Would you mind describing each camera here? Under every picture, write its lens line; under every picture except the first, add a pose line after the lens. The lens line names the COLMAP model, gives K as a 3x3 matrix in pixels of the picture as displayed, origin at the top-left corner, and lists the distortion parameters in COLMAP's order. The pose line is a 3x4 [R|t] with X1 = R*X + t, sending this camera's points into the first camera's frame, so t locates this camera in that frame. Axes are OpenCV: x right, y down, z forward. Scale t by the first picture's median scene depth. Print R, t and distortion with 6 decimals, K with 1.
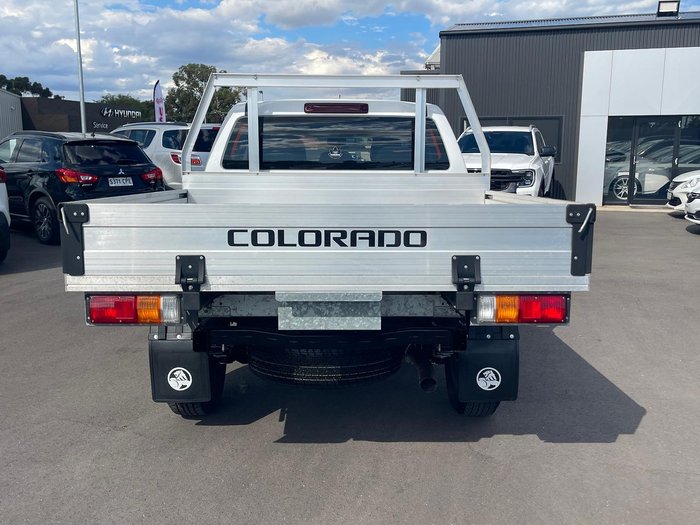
lens RADIAL K [[651.8, 0, 350.0], [0, 651.8, 262.5], [0, 0, 1]] dist [0.118607, -0.133598]
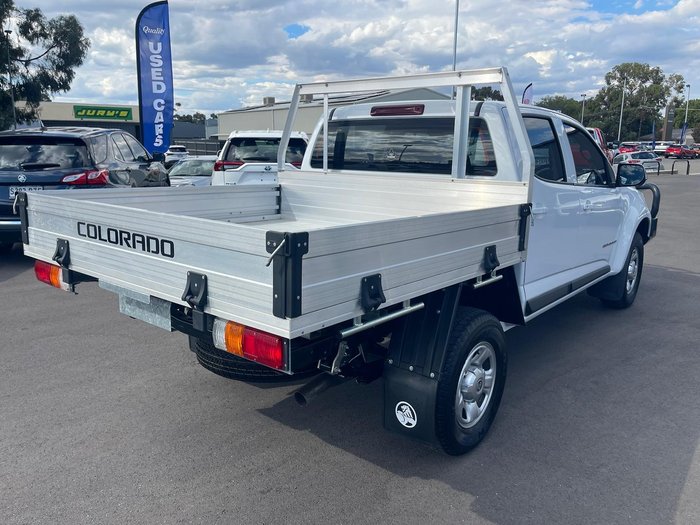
lens RADIAL K [[546.5, 0, 369.5], [0, 546.5, 261.5], [0, 0, 1]] dist [0.100199, -0.155137]
pose [[0.769955, 0.138982, -0.622779, 0.504265], [-0.112191, 0.990273, 0.082290, -0.070415], [0.628158, 0.006510, 0.778058, 0.318274]]
